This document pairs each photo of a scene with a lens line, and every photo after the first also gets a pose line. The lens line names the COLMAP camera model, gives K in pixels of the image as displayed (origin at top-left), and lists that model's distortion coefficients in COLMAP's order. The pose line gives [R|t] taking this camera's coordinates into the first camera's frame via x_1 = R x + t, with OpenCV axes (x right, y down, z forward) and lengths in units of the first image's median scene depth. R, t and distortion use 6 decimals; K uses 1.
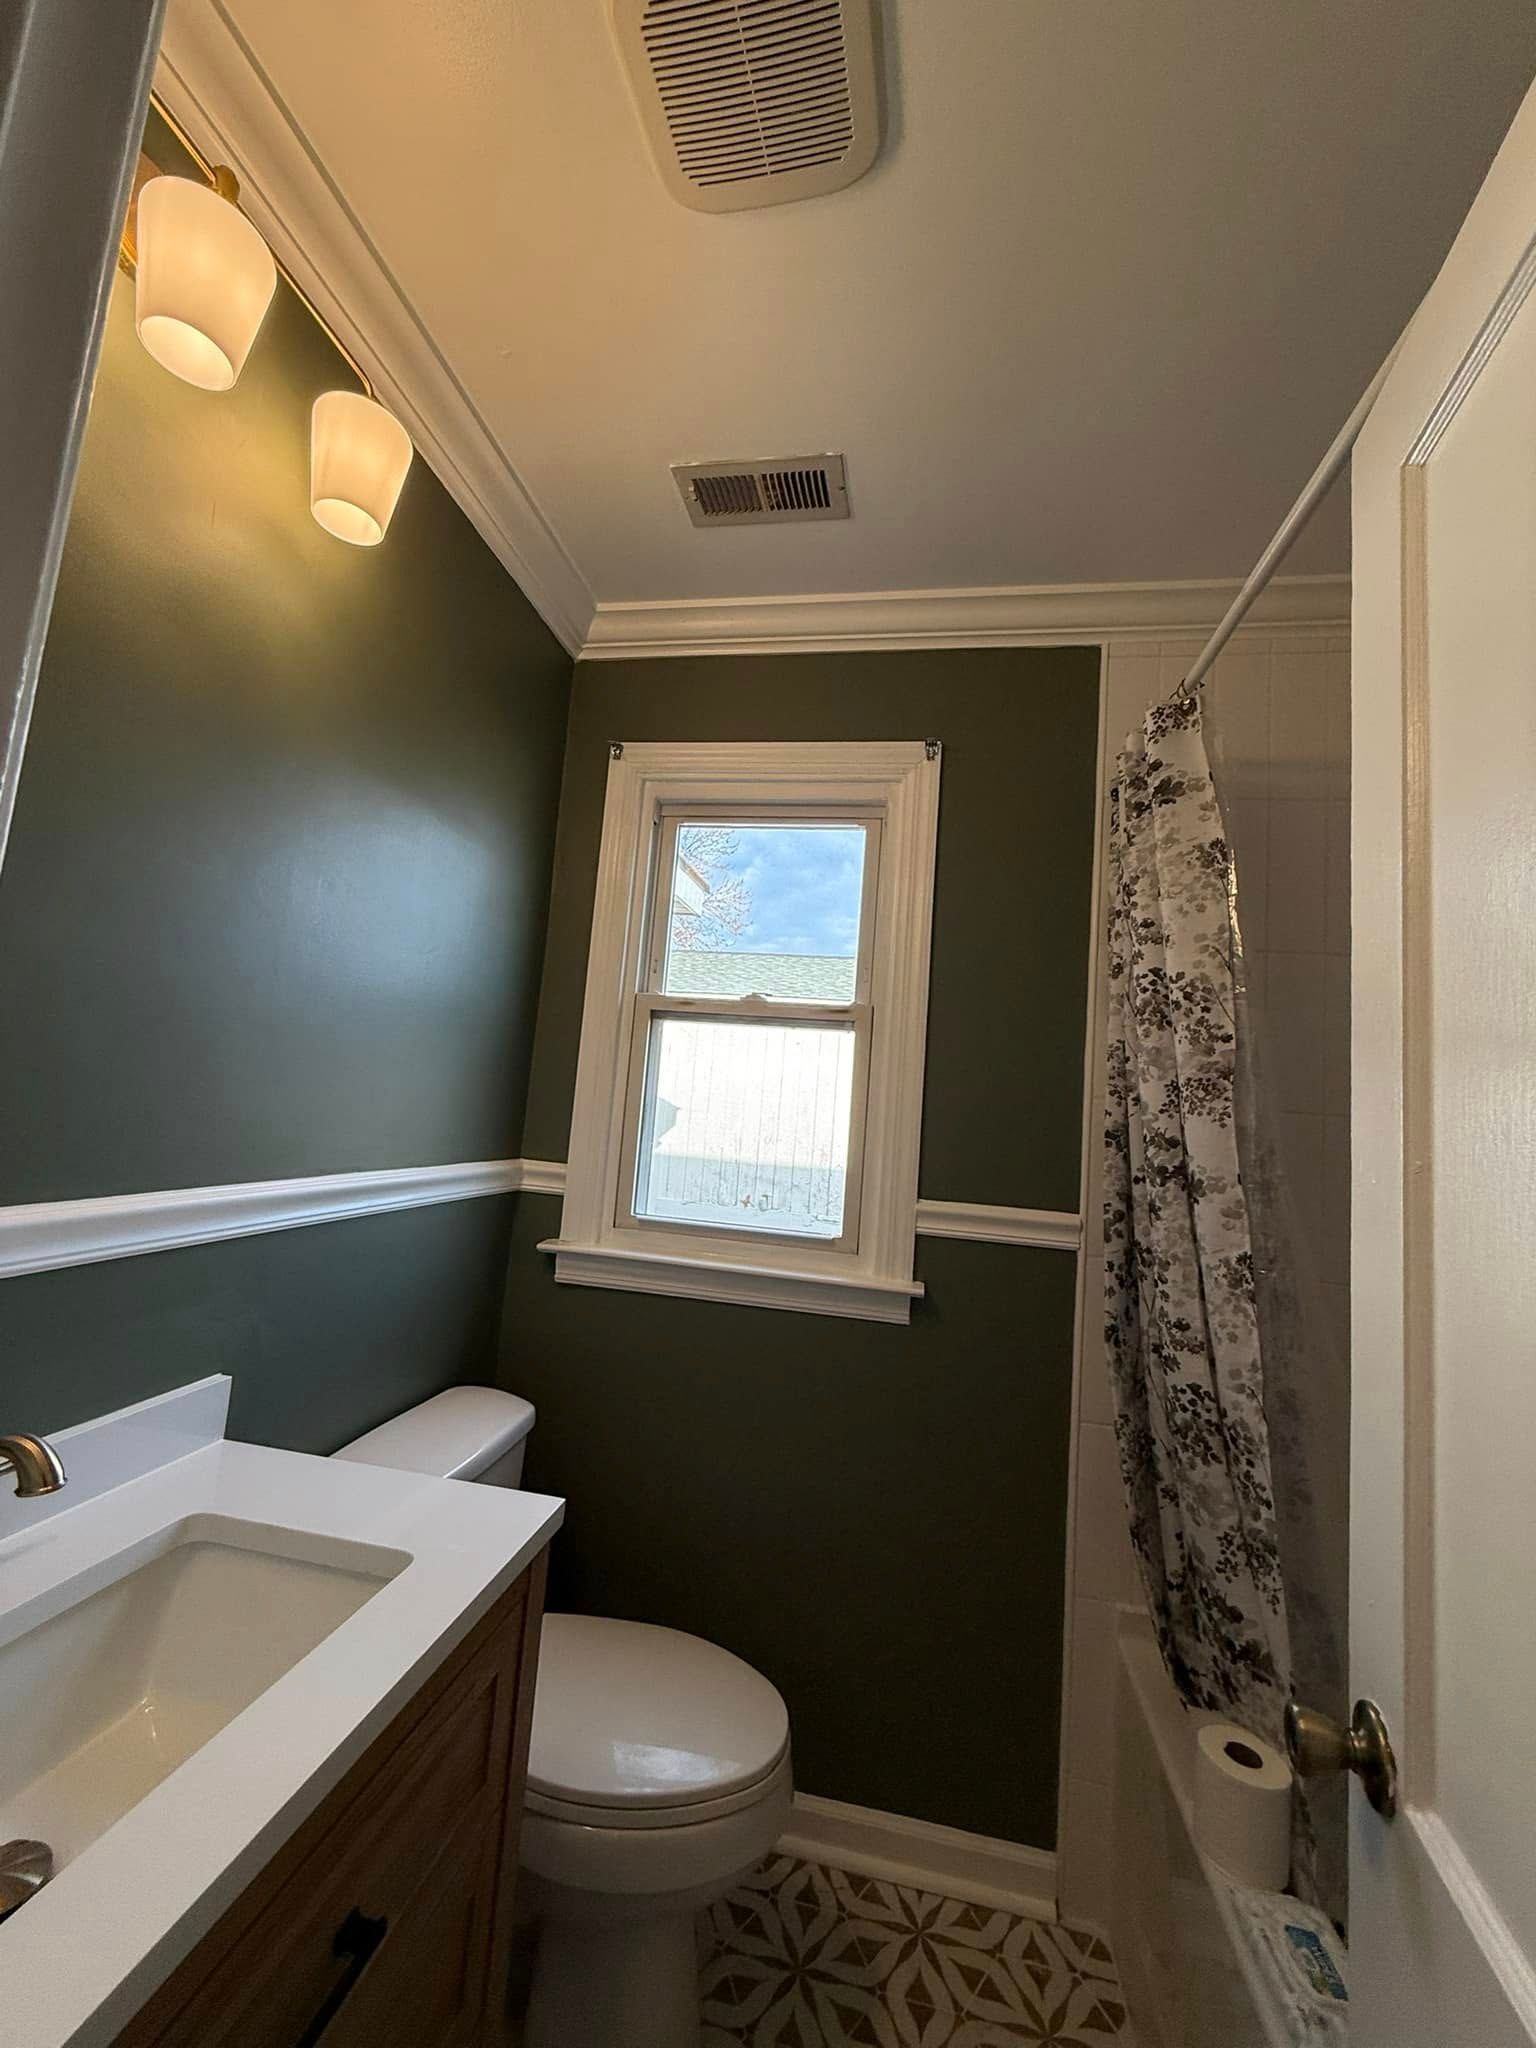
lens RADIAL K [[819.4, 0, 766.2], [0, 819.4, 1015.5], [0, 0, 1]] dist [-0.000695, -0.000128]
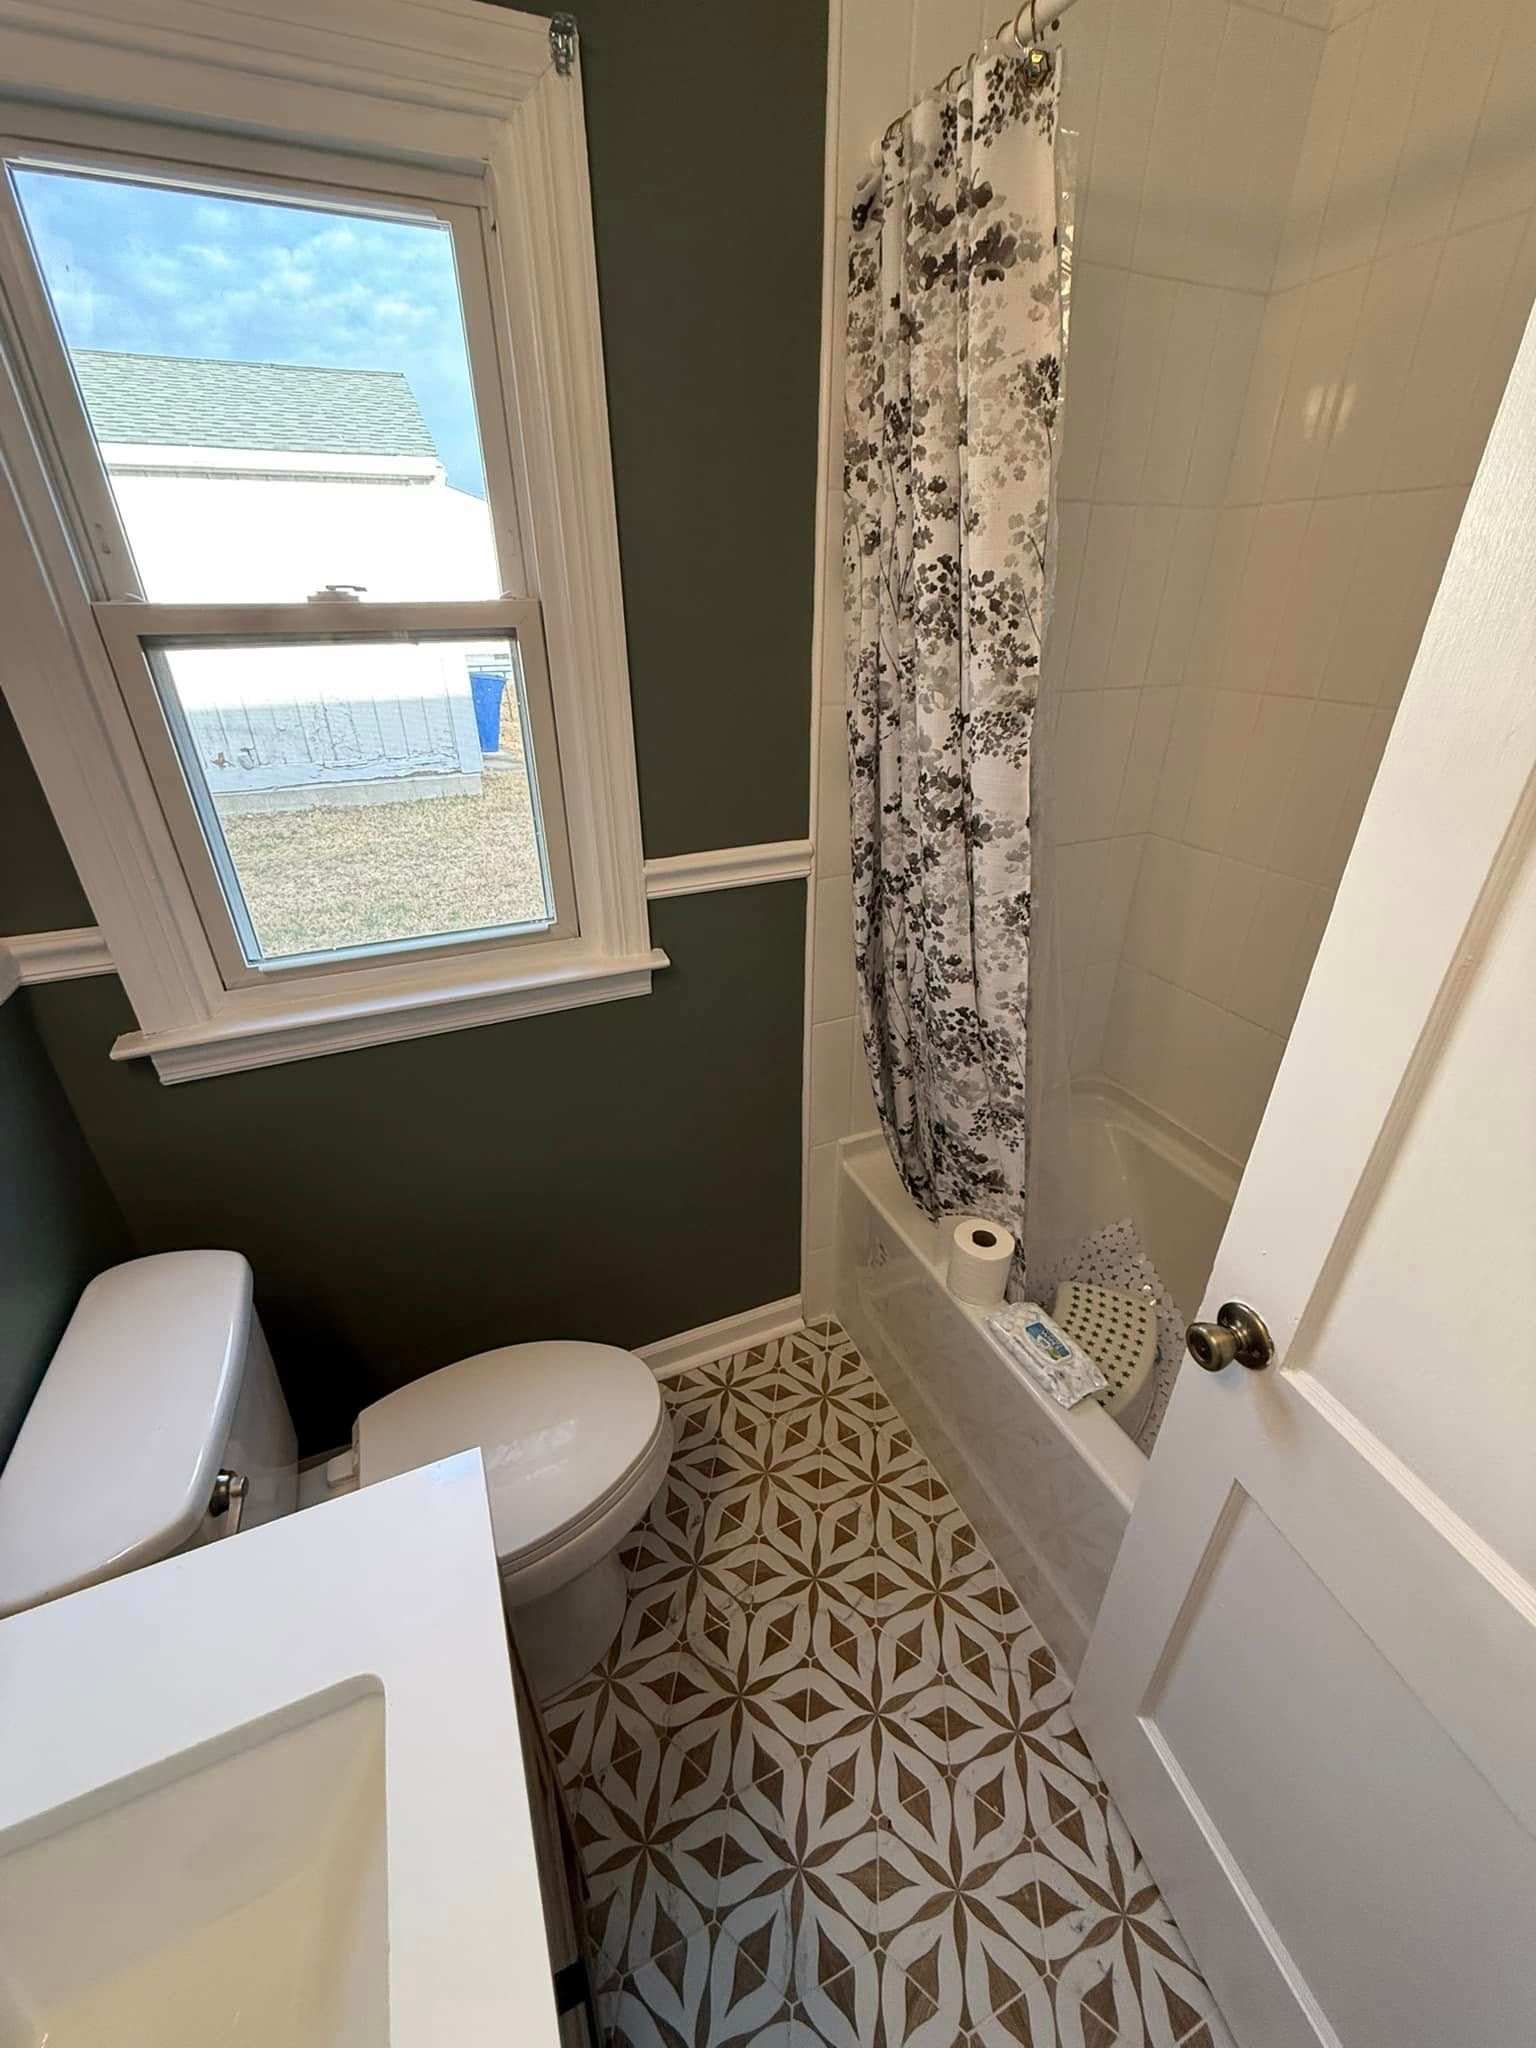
lens RADIAL K [[817.0, 0, 767.1], [0, 817.0, 1016.3], [0, 0, 1]] dist [0.000797, -0.000254]
pose [[0.827803, -0.330835, 0.453089, -0.175414], [0.008731, 0.815119, 0.579228, -0.160138], [-0.560951, -0.475531, 0.677646, 0.370115]]
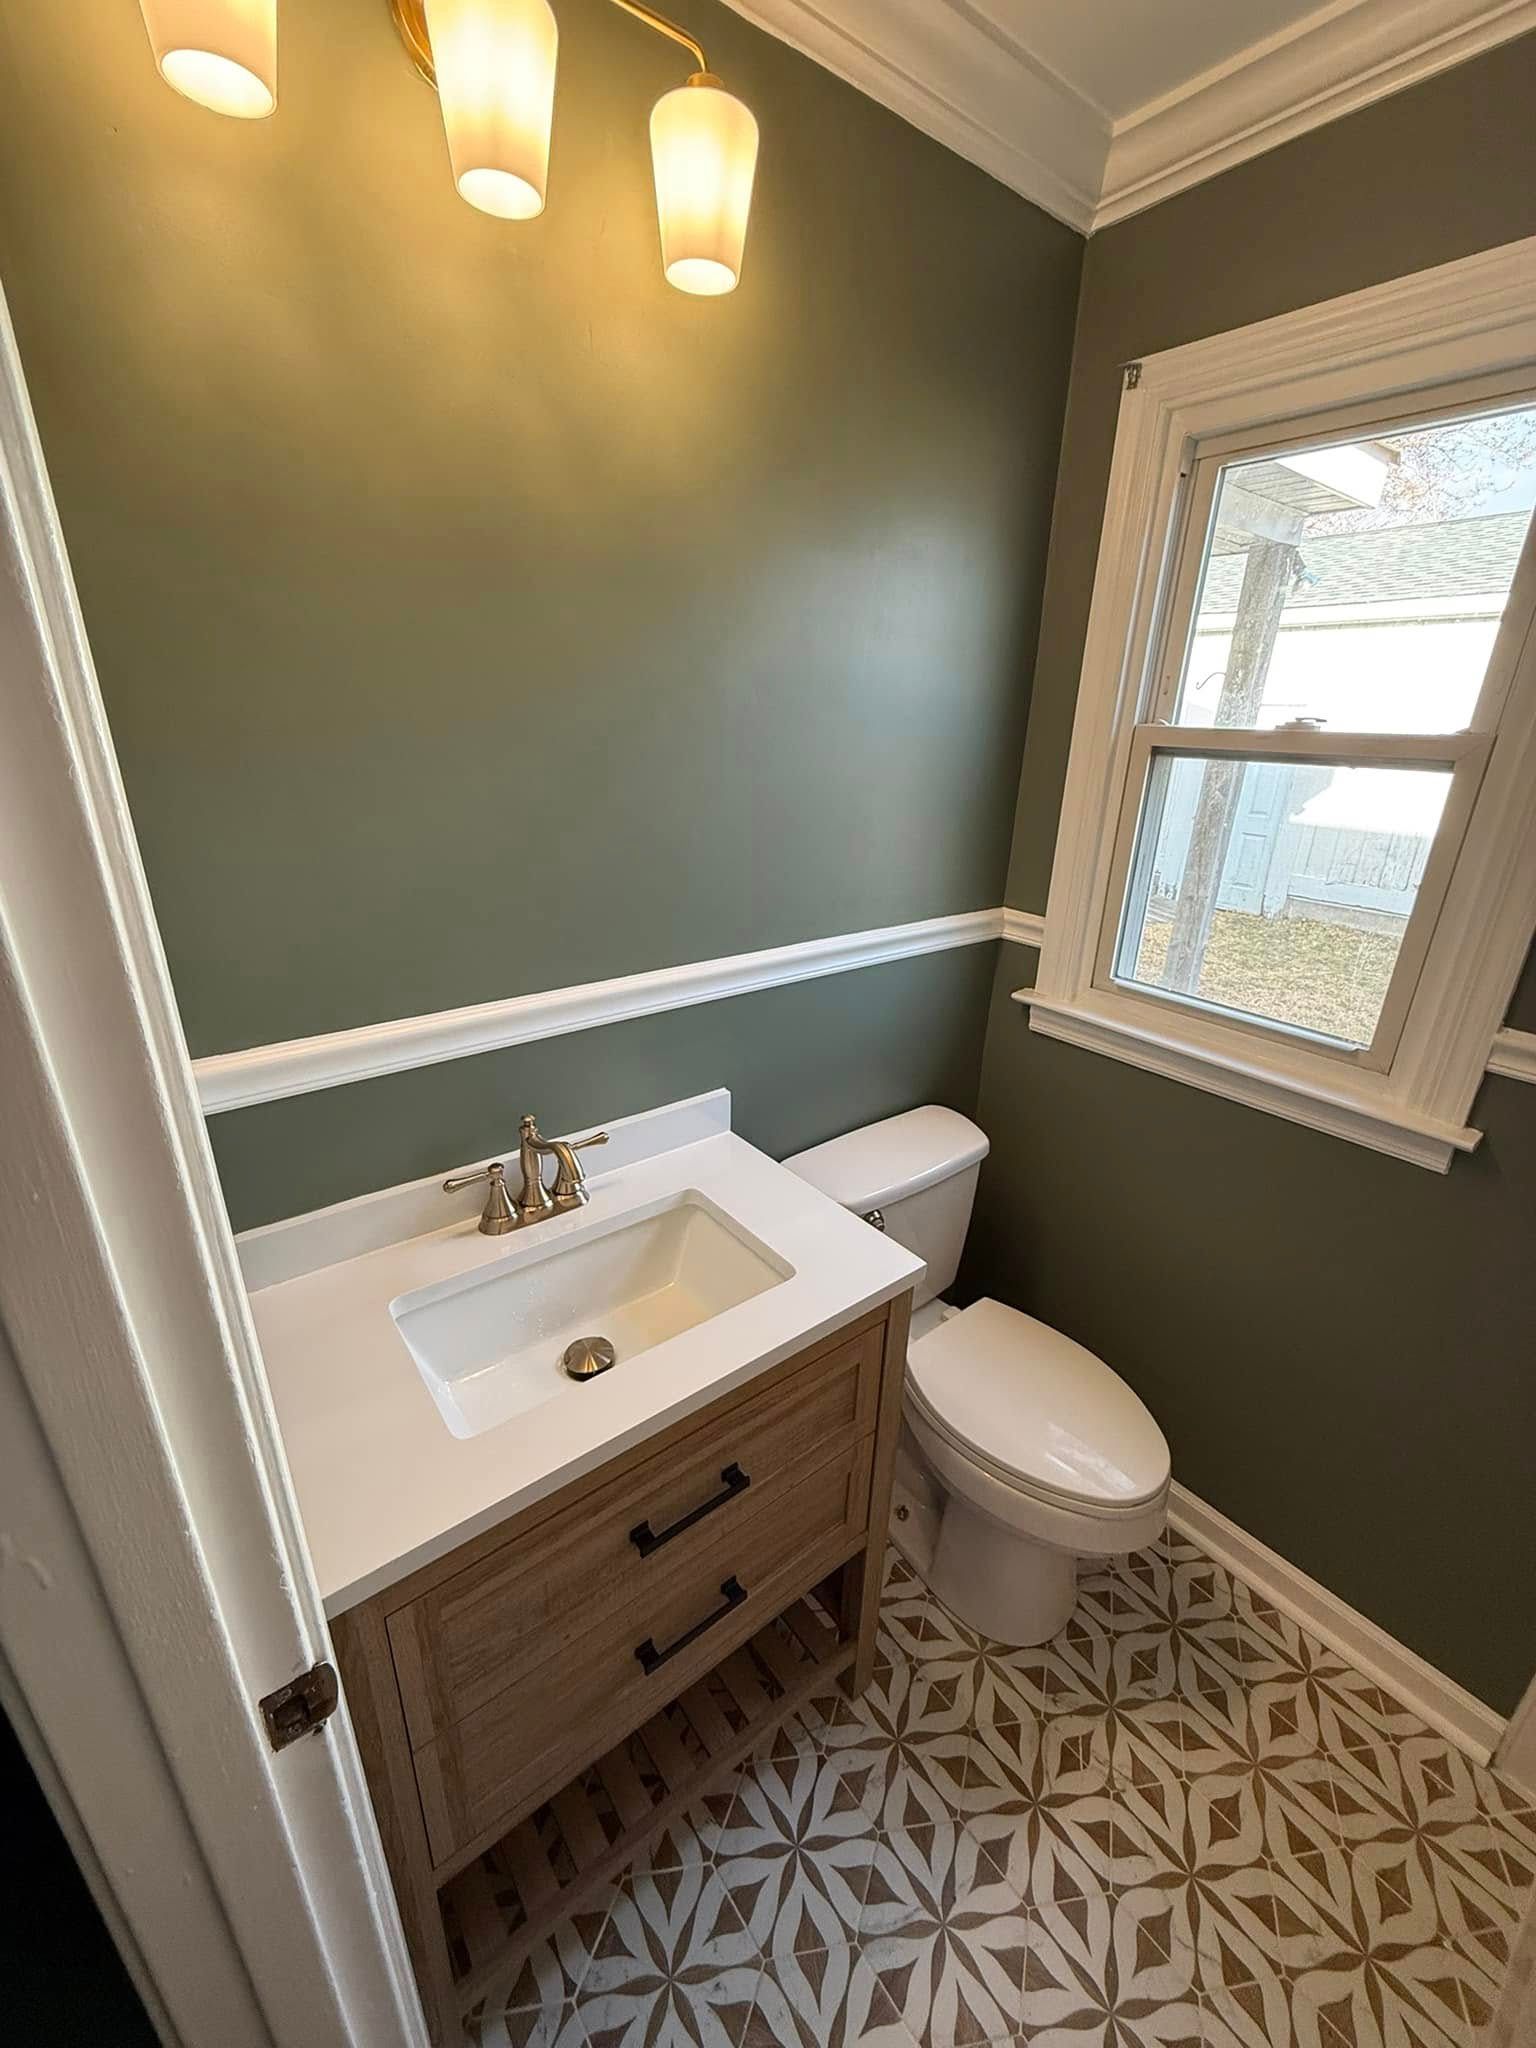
lens RADIAL K [[817.0, 0, 767.1], [0, 817.0, 1016.3], [0, 0, 1]] dist [0.000797, -0.000254]
pose [[0.747382, 0.176334, -0.640567, 0.204224], [0.107353, 0.919417, 0.378350, -0.154382], [0.655664, -0.351539, 0.668226, 0.138024]]
